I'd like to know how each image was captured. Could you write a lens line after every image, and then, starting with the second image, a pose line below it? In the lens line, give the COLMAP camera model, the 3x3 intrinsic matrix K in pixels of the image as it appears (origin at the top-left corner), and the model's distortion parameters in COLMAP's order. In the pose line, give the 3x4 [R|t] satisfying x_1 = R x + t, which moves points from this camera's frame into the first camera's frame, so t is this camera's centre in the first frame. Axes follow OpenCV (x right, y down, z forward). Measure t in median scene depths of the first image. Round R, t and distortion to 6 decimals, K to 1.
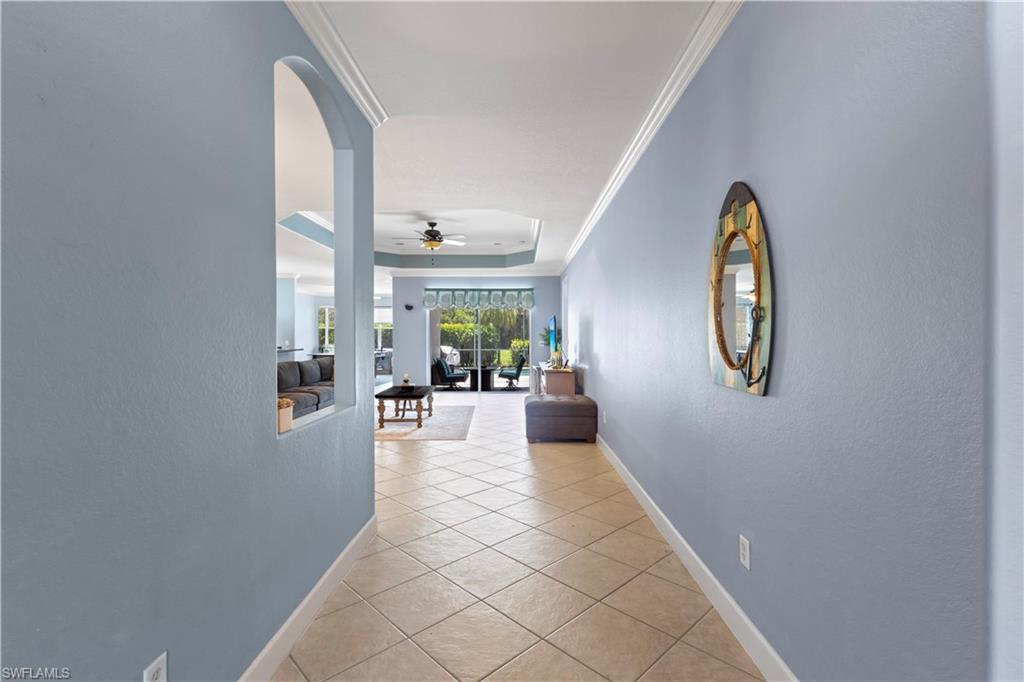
lens RADIAL K [[474.6, 0, 512.0], [0, 474.6, 341.0], [0, 0, 1]] dist [0.002990, 0.000224]
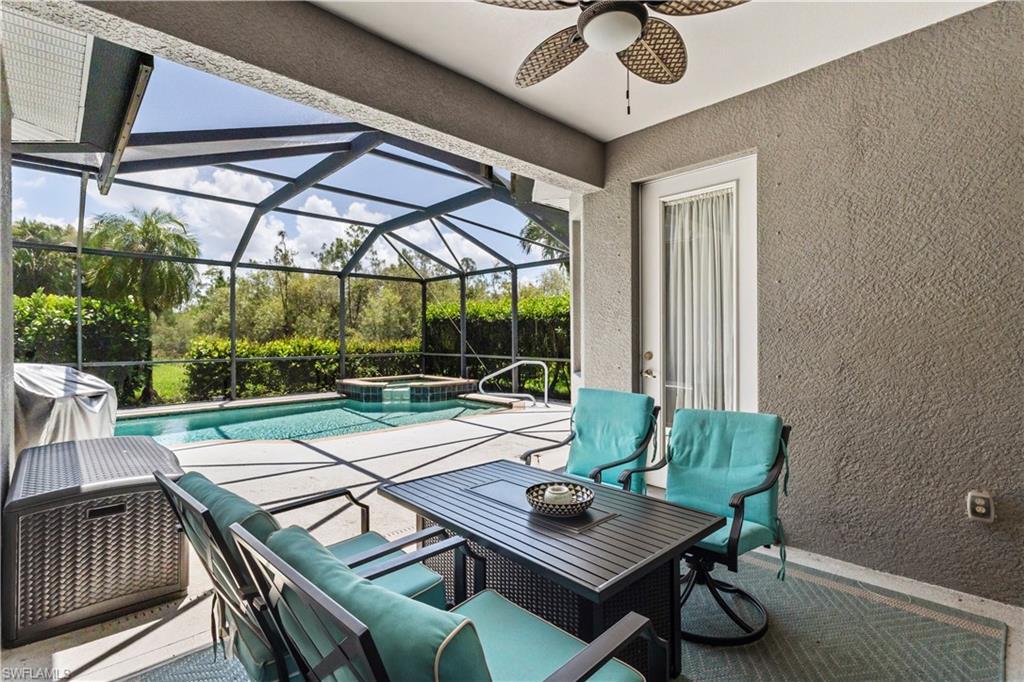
lens RADIAL K [[483.6, 0, 510.1], [0, 483.6, 336.1], [0, 0, 1]] dist [0.001547, 0.000059]
pose [[0.714904, -0.004280, 0.699210, -0.214520], [0.009809, 0.999944, -0.003908, 0.001815], [-0.699154, 0.009652, 0.714906, 1.050800]]
